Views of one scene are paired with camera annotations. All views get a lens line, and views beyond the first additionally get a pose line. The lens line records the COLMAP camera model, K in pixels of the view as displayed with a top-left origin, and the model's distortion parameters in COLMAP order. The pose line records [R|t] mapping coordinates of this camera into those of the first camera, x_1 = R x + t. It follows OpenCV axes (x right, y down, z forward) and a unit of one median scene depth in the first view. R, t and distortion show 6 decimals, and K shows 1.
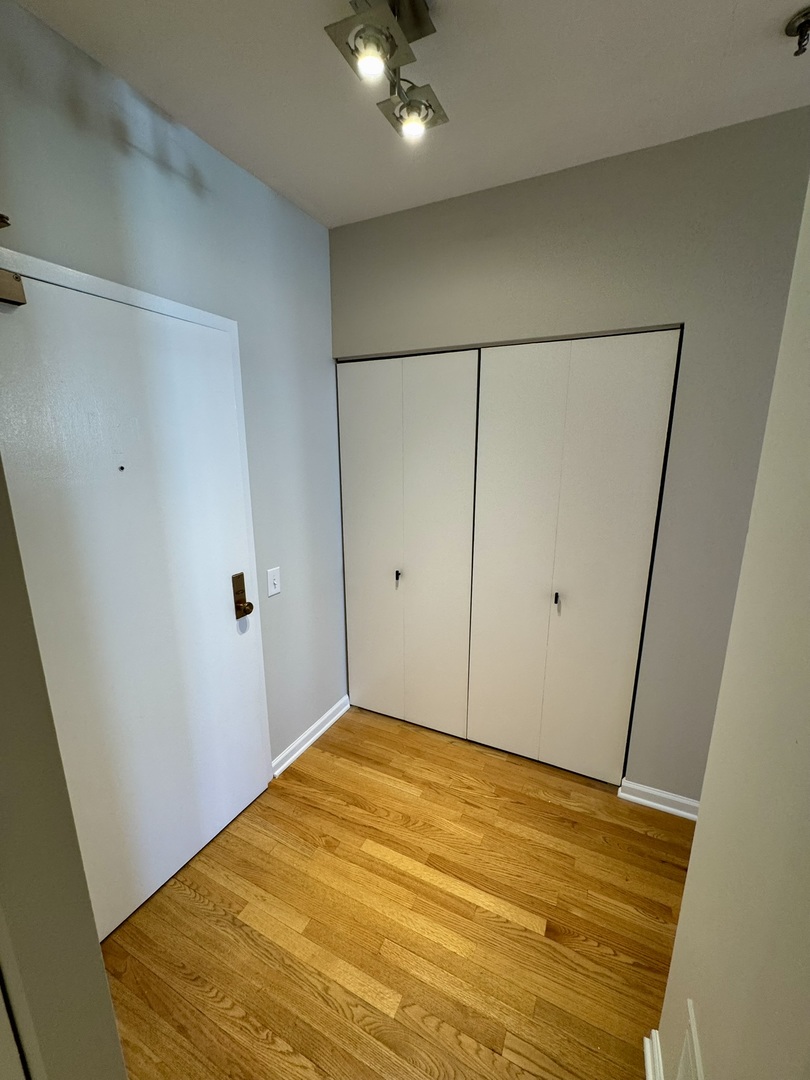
lens RADIAL K [[431.2, 0, 405.0], [0, 431.2, 540.0], [0, 0, 1]] dist [-0.000400, 0.000590]
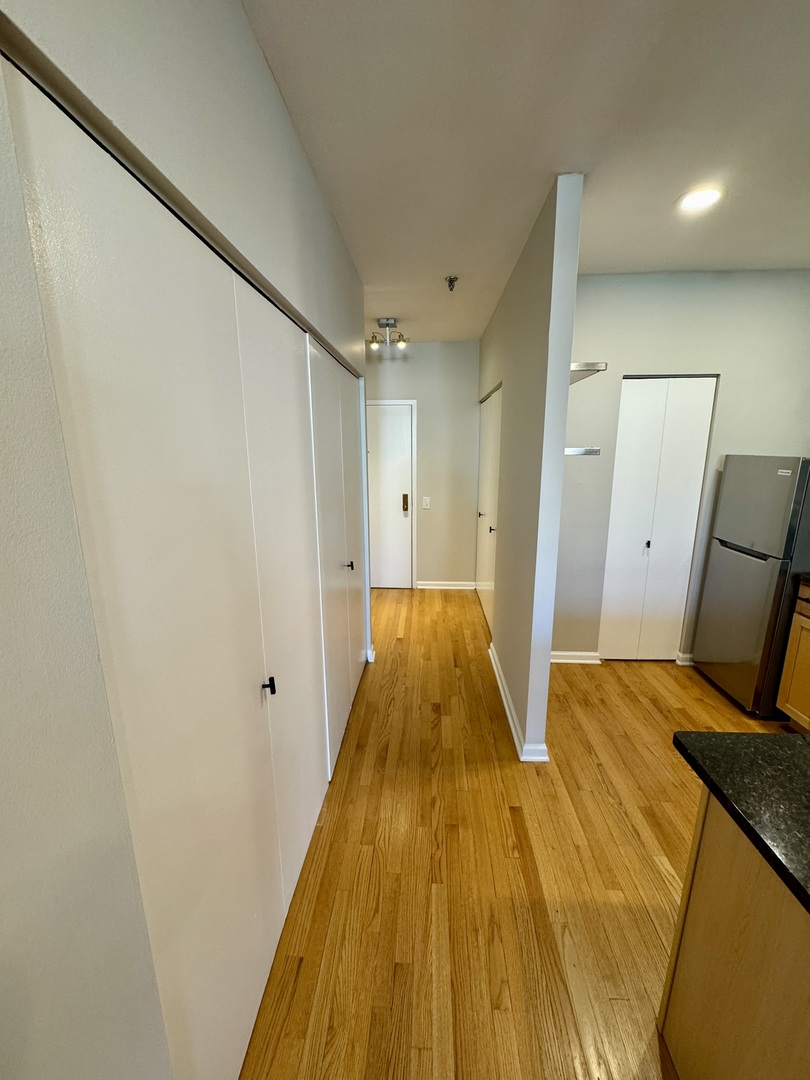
lens RADIAL K [[431.2, 0, 405.0], [0, 431.2, 540.0], [0, 0, 1]] dist [-0.000400, 0.000590]
pose [[0.389792, 0.193809, -0.900278, 1.846946], [-0.195219, 0.972775, 0.124893, 0.021155], [0.899973, 0.127069, 0.417015, -0.067276]]
